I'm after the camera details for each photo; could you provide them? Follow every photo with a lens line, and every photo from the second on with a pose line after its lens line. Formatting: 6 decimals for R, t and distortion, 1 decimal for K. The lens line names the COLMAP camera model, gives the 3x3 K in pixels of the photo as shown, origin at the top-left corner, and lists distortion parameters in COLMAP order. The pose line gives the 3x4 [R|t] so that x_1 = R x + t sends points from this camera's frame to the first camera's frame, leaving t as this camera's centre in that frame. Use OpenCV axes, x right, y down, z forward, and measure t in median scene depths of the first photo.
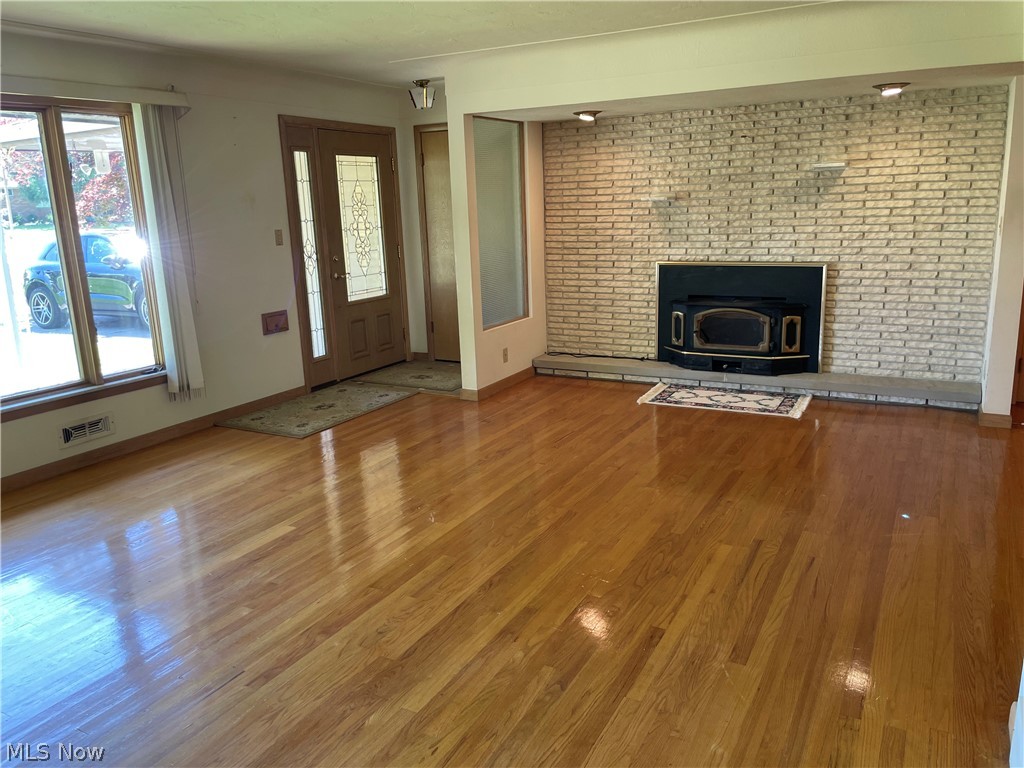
lens RADIAL K [[781.2, 0, 514.7], [0, 781.2, 379.2], [0, 0, 1]] dist [0.096538, -0.129267]
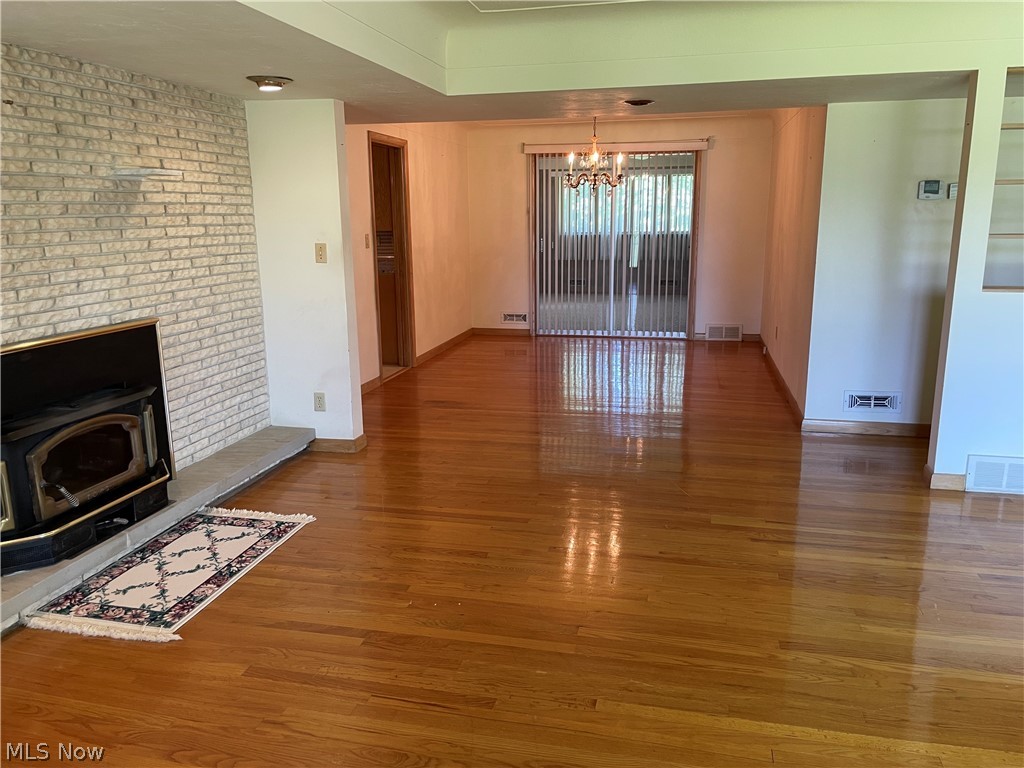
lens RADIAL K [[781.2, 0, 514.7], [0, 781.2, 379.2], [0, 0, 1]] dist [0.096538, -0.129267]
pose [[-0.268727, -0.170328, 0.948037, -0.325229], [0.230229, 0.944354, 0.234926, -0.182604], [-0.935297, 0.281397, -0.214559, 0.859317]]
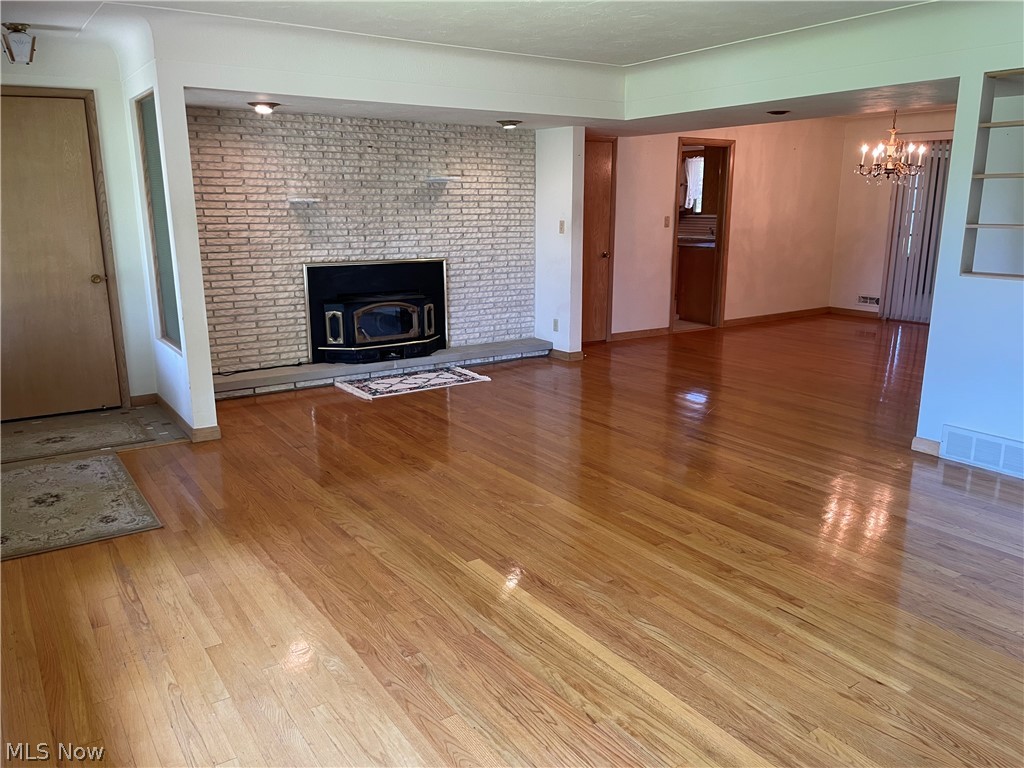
lens RADIAL K [[787.0, 0, 512.0], [0, 787.0, 384.0], [0, 0, 1]] dist [0.102300, -0.156507]
pose [[0.460349, -0.172070, 0.870902, -0.647453], [0.185024, 0.978088, 0.095446, -0.052540], [-0.868242, 0.117199, 0.482099, 0.334932]]
